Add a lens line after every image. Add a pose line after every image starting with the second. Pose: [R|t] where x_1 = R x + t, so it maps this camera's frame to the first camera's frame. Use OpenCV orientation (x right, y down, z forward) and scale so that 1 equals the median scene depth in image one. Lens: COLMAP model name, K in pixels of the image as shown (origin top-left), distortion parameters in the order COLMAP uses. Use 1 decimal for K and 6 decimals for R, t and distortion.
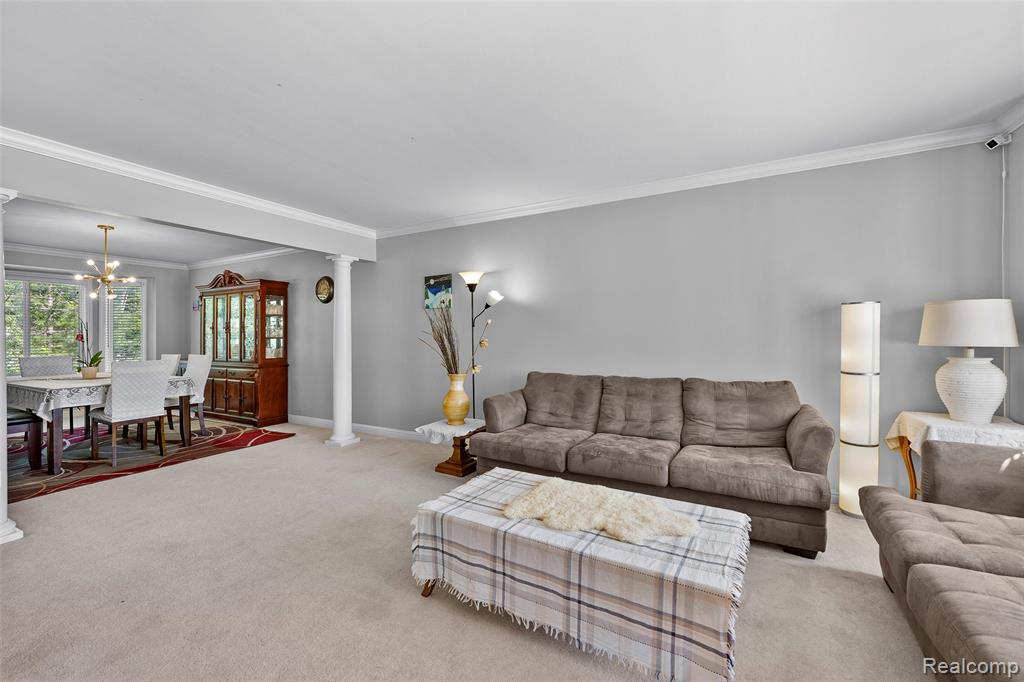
lens RADIAL K [[414.8, 0, 512.2], [0, 414.8, 334.2], [0, 0, 1]] dist [-0.001955, -0.000204]
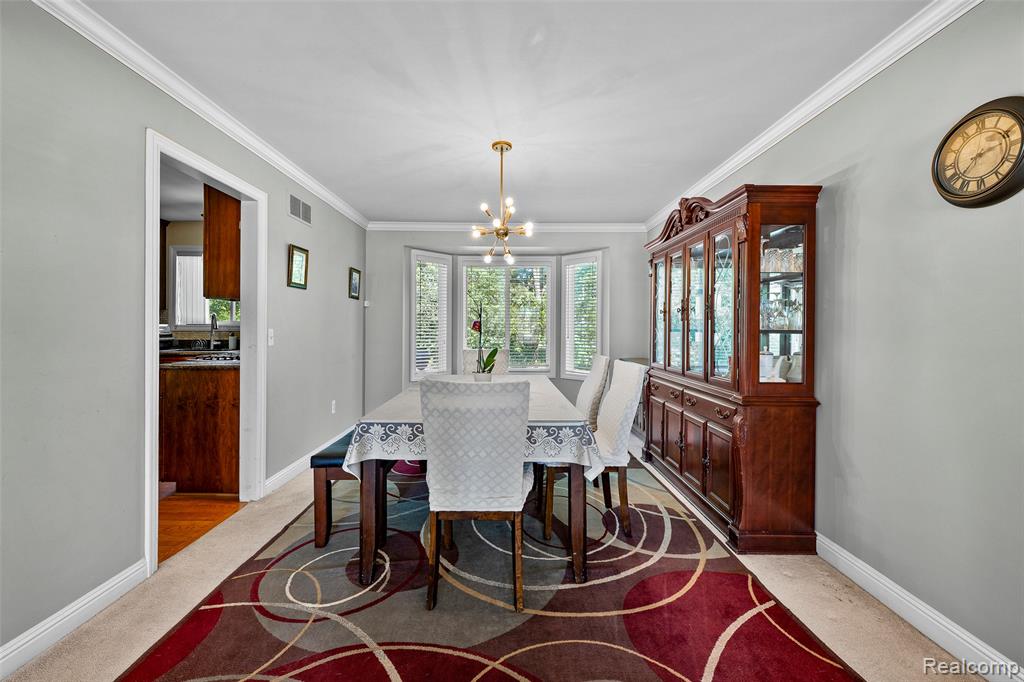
lens RADIAL K [[422.3, 0, 514.2], [0, 422.3, 321.2], [0, 0, 1]] dist [-0.000551, 0.000002]
pose [[0.499240, 0.002721, -0.866460, -0.353218], [-0.005370, 0.999986, 0.000047, -0.000025], [0.866447, 0.004630, 0.499247, 0.579490]]
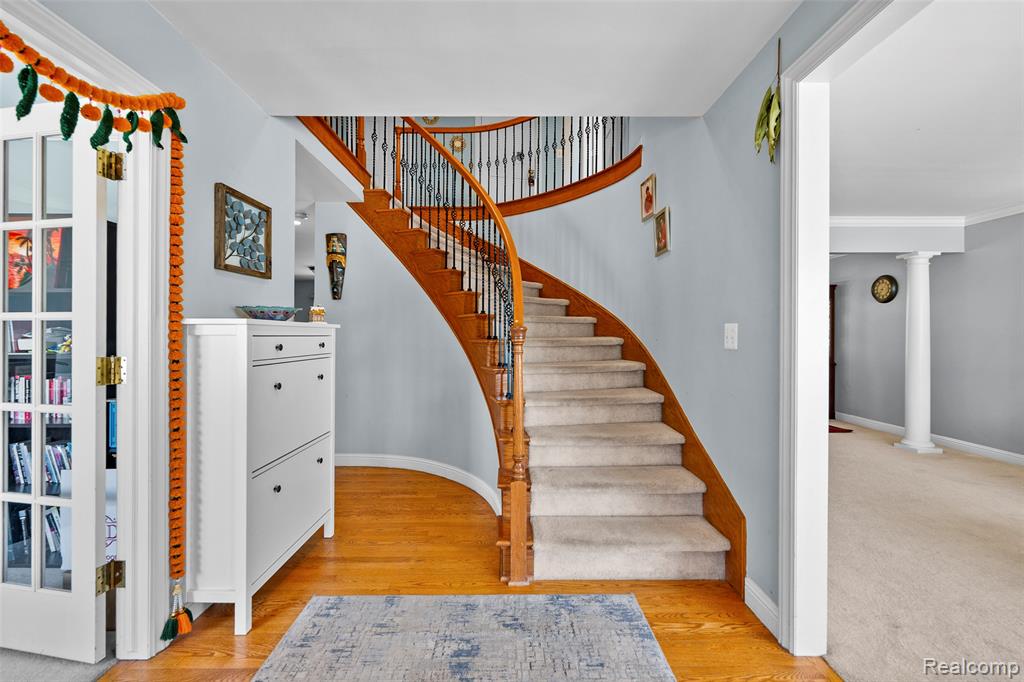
lens RADIAL K [[414.8, 0, 512.2], [0, 414.8, 334.2], [0, 0, 1]] dist [-0.001955, -0.000204]
pose [[0.490827, 0.006162, -0.871235, -0.033267], [-0.005077, 0.999978, 0.004213, -0.001680], [0.871242, 0.002355, 0.490847, -0.225562]]
